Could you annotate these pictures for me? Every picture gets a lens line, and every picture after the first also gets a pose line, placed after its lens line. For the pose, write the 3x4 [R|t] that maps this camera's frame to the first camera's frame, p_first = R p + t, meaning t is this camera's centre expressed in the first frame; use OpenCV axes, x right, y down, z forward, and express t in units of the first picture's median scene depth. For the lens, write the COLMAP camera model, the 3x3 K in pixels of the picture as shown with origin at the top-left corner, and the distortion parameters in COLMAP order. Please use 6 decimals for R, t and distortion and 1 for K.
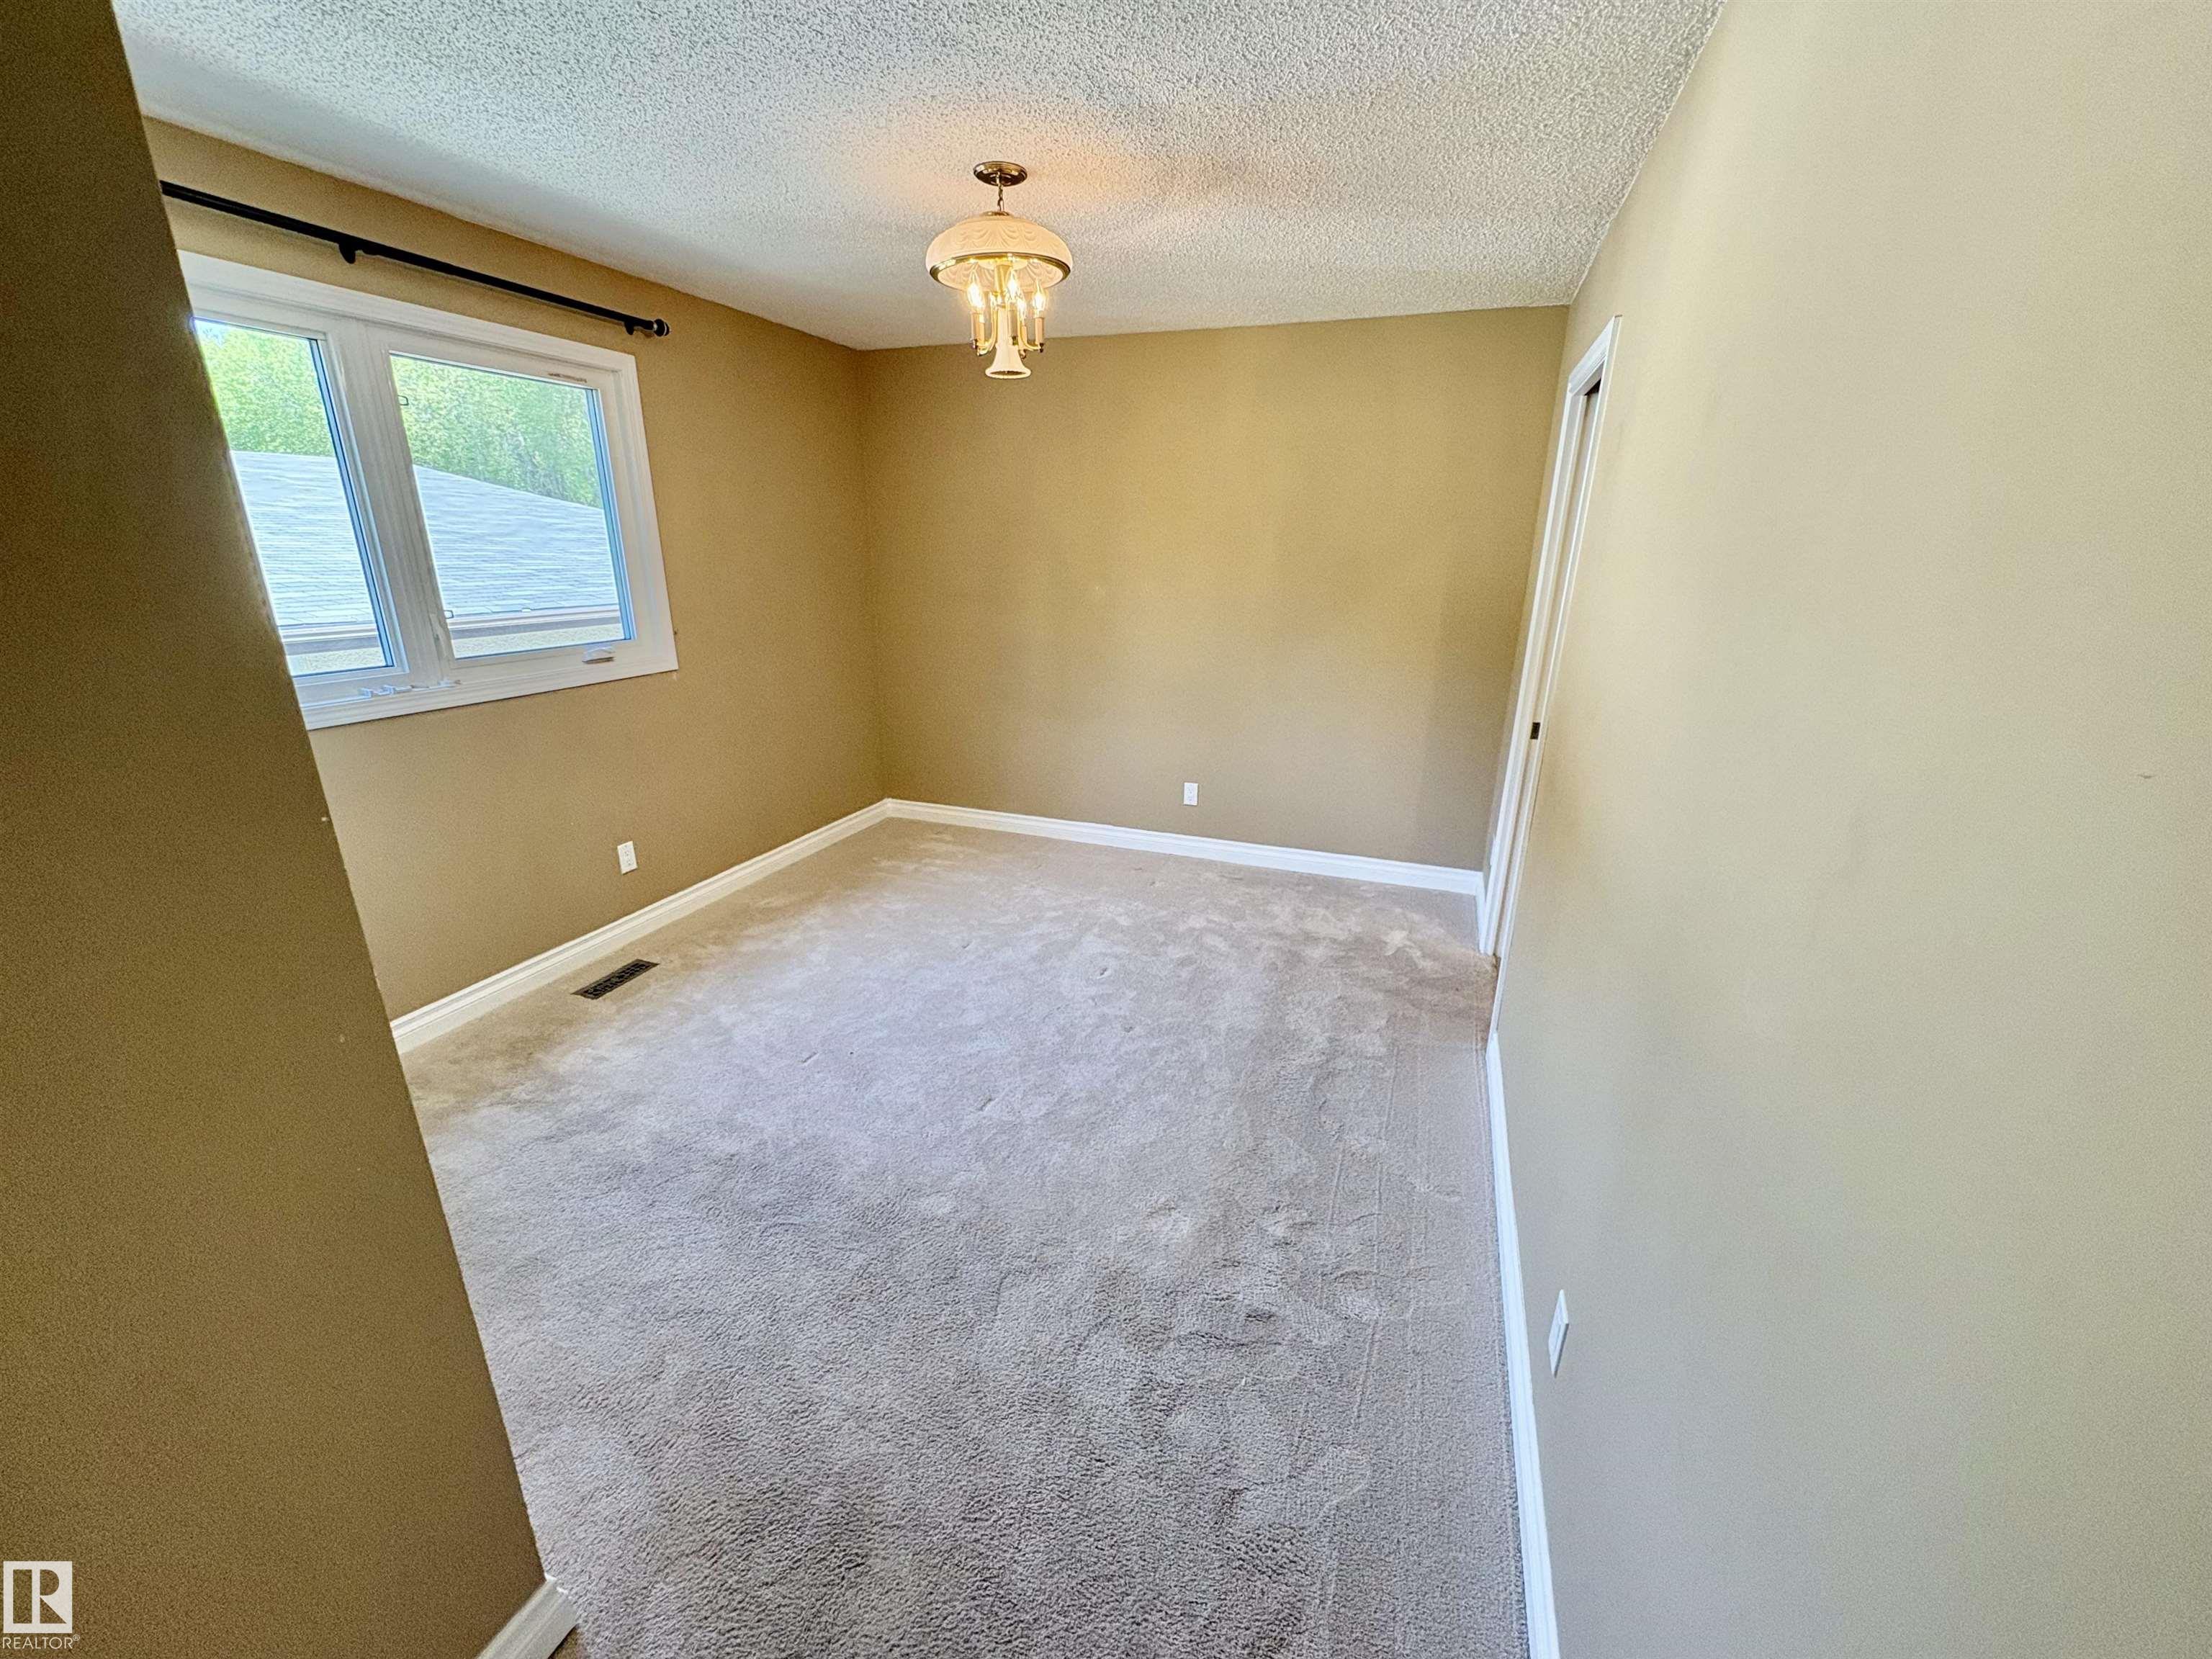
lens RADIAL K [[881.6, 0, 1113.9], [0, 881.6, 828.9], [0, 0, 1]] dist [0.001709, -0.000188]
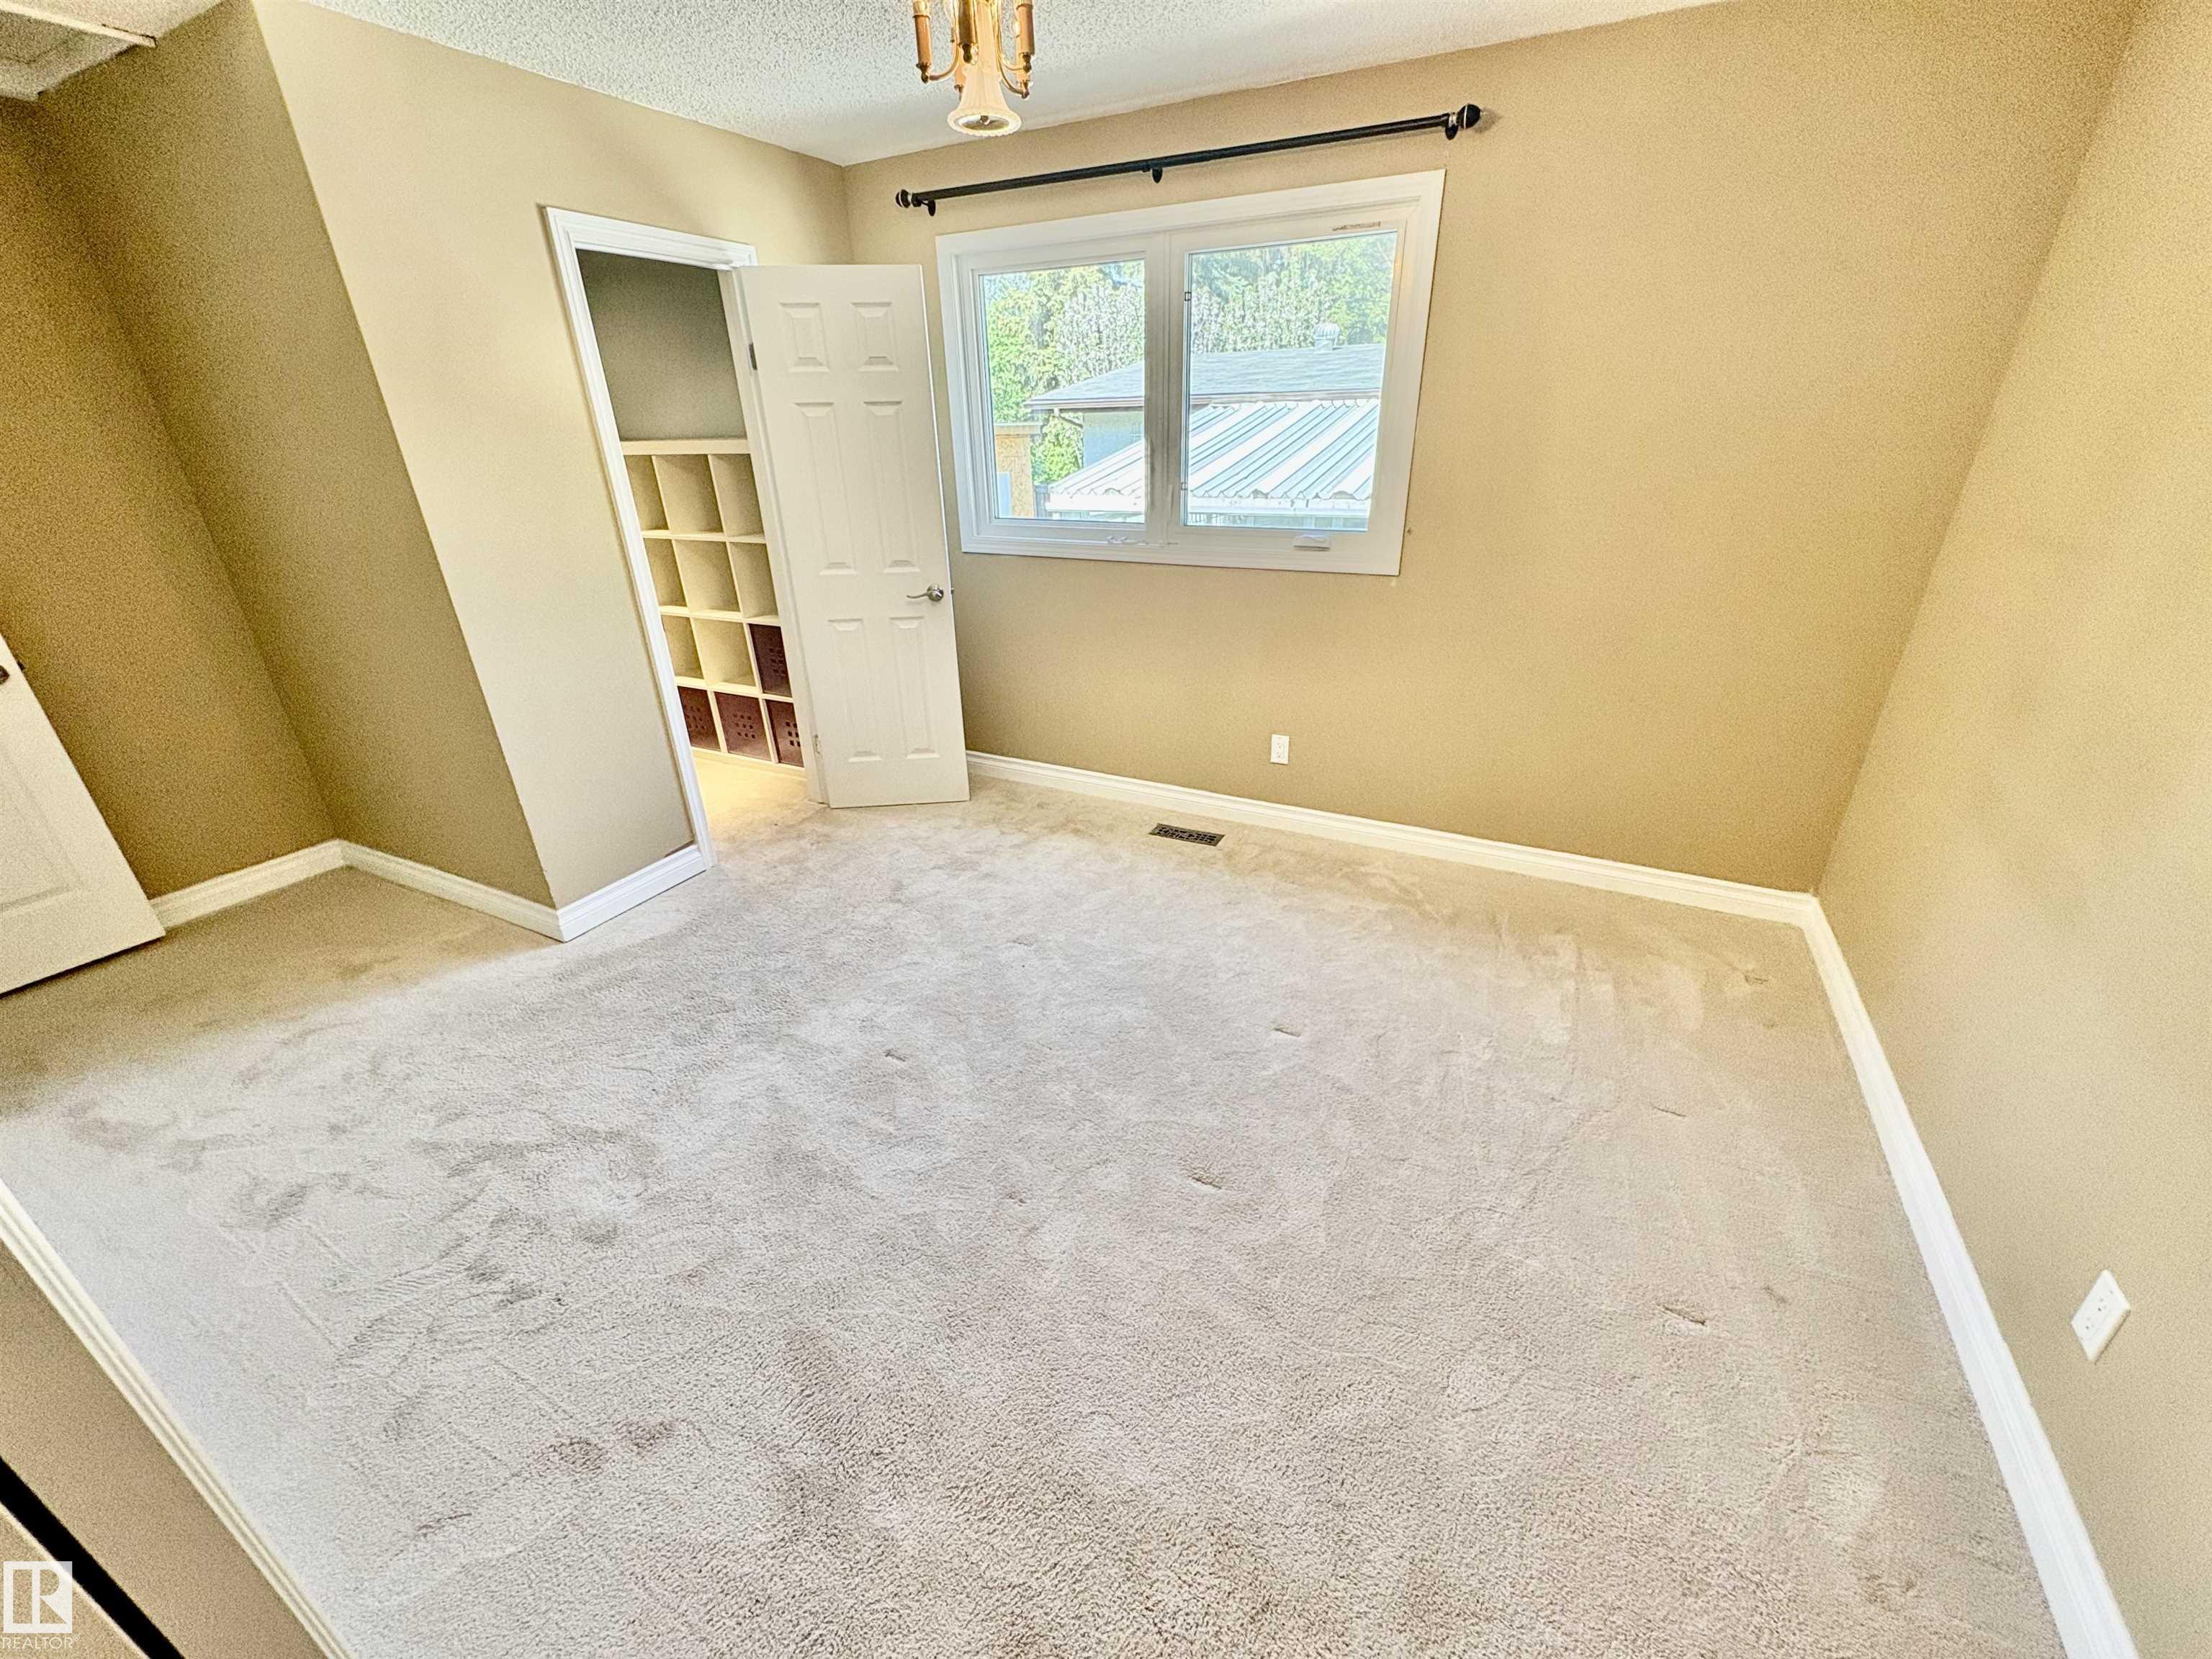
lens RADIAL K [[881.6, 0, 1115.5], [0, 881.6, 831.7], [0, 0, 1]] dist [0.001709, -0.000188]
pose [[-0.127192, 0.403012, -0.906313, 0.442543], [-0.296174, 0.856617, 0.422479, -0.270815], [0.946627, 0.322162, 0.010407, 0.891538]]
